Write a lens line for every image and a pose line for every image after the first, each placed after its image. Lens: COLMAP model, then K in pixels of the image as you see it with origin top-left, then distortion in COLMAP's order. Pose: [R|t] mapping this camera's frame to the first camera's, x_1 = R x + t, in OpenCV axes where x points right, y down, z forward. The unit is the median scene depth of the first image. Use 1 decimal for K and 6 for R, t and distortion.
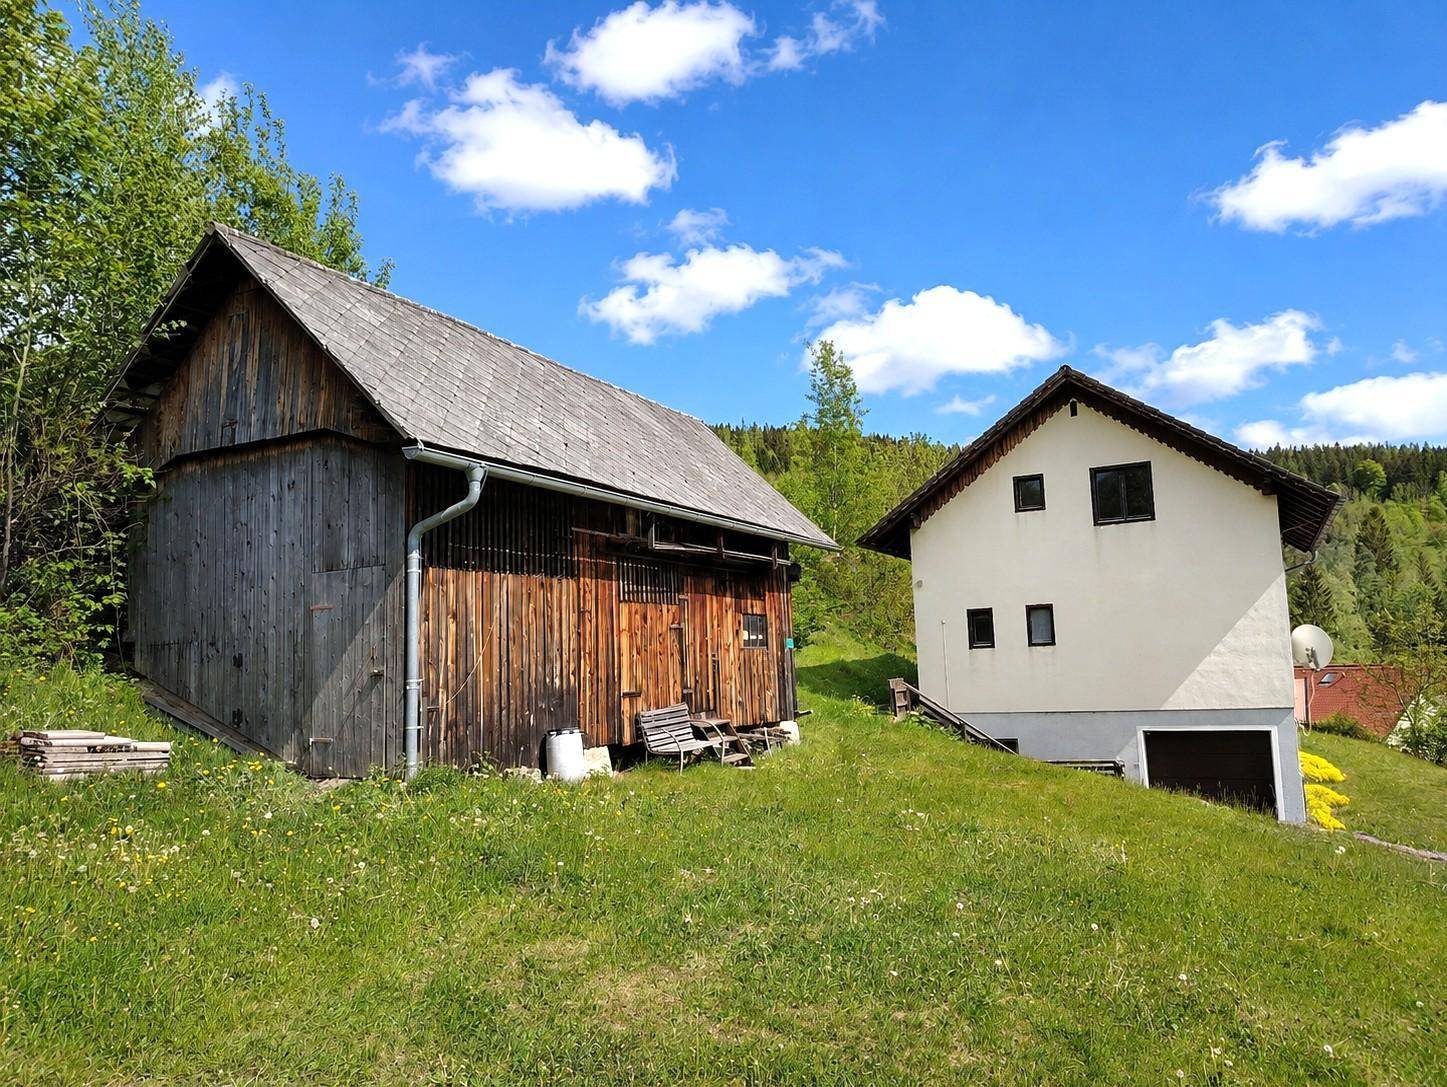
lens RADIAL K [[1034.6, 0, 709.3], [0, 1034.6, 543.9], [0, 0, 1]] dist [0.000703, -0.003886]
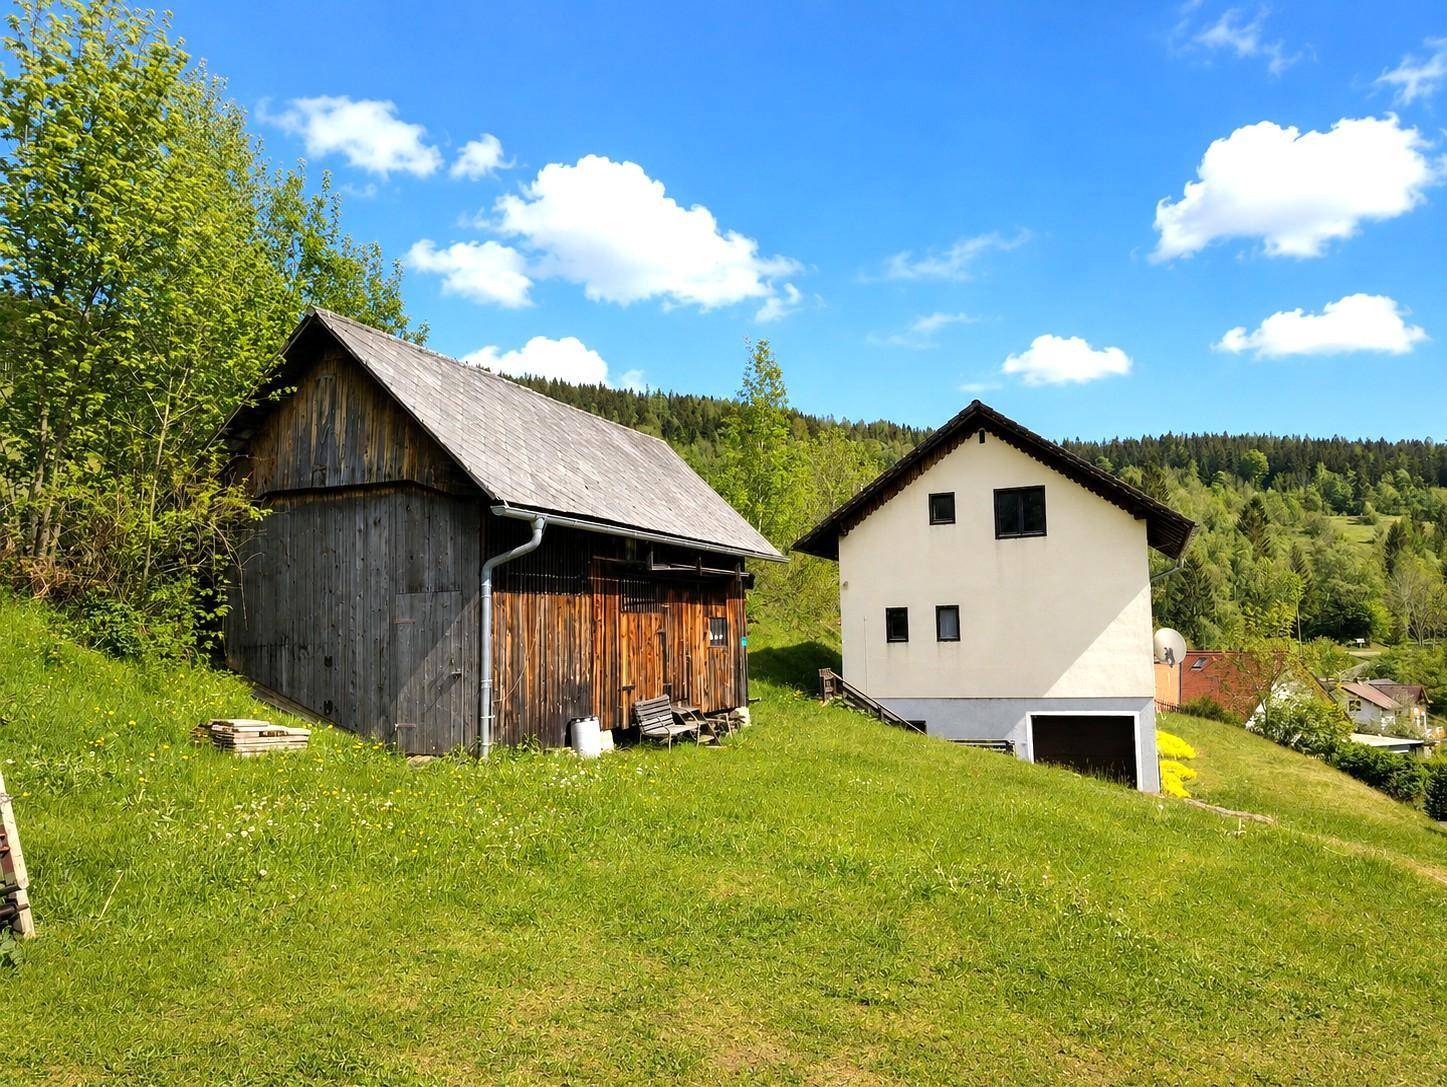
lens RADIAL K [[1064.0, 0, 723.5], [0, 1064.0, 543.5], [0, 0, 1]] dist [0.002433, 0.000417]
pose [[0.993964, 0.022714, 0.107329, -0.096094], [-0.025704, 0.999317, 0.026565, -0.058294], [-0.106652, -0.029164, 0.993869, -0.247096]]
